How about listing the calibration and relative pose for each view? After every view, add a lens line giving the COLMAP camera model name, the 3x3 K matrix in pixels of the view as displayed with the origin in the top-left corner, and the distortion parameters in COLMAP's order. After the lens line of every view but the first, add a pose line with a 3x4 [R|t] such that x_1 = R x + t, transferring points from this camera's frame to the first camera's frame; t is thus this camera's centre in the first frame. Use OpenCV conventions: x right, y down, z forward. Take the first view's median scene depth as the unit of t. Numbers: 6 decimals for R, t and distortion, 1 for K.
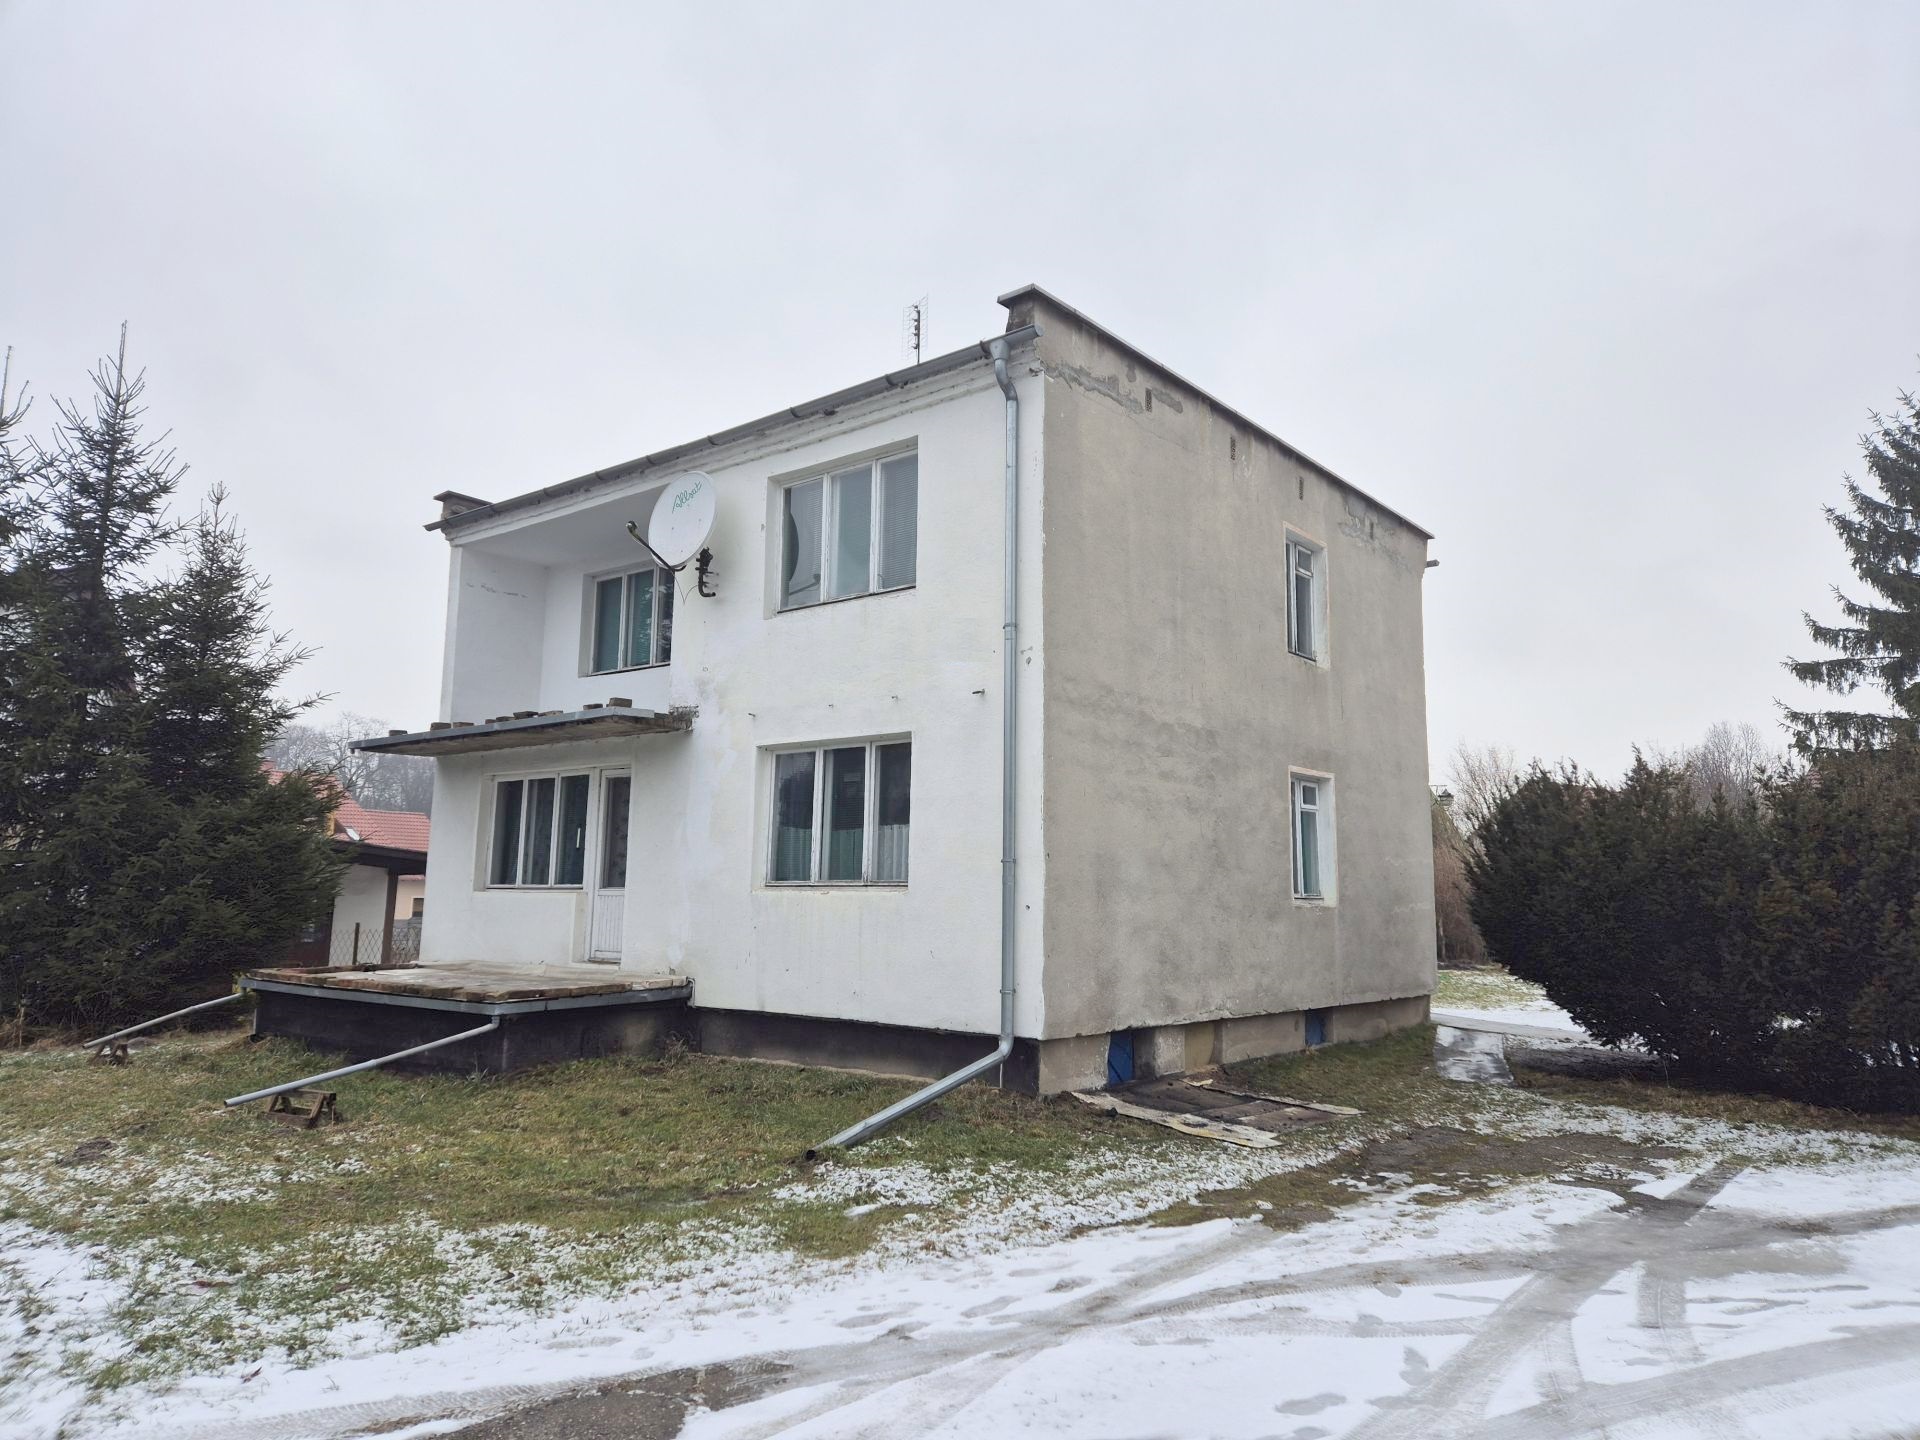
lens RADIAL K [[1279.5, 0, 972.5], [0, 1279.5, 700.5], [0, 0, 1]] dist [0.073427, -0.050866]
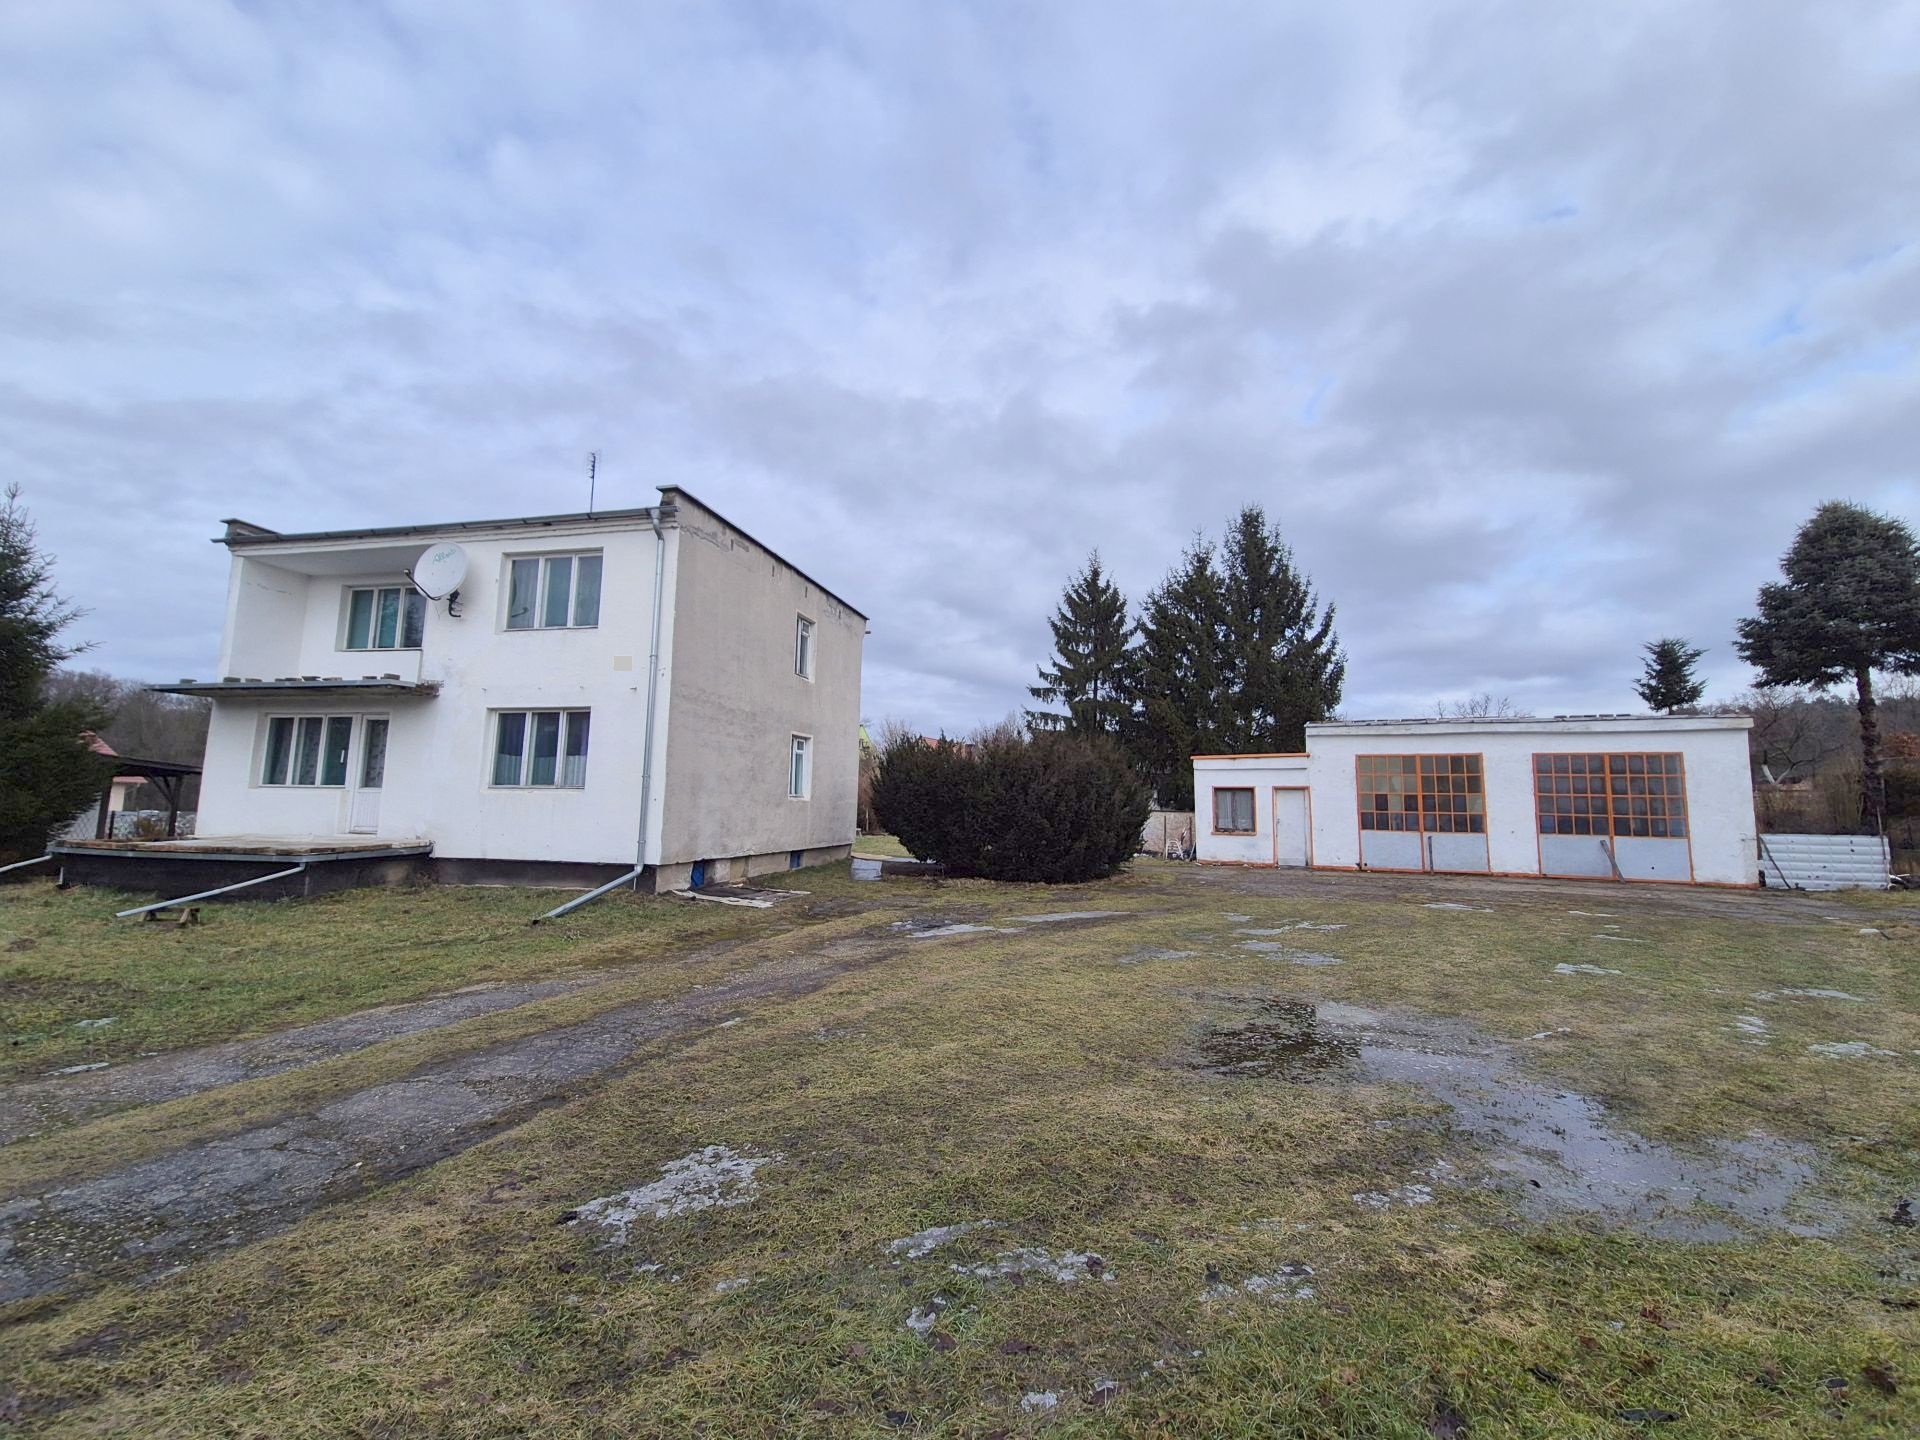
lens RADIAL K [[784.2, 0, 965.4], [0, 784.2, 713.6], [0, 0, 1]] dist [0.002270, -0.005355]
pose [[0.898575, 0.052241, 0.435699, -0.048978], [-0.069193, 0.997335, 0.023122, -0.025474], [-0.433330, -0.050924, 0.899795, -0.235434]]
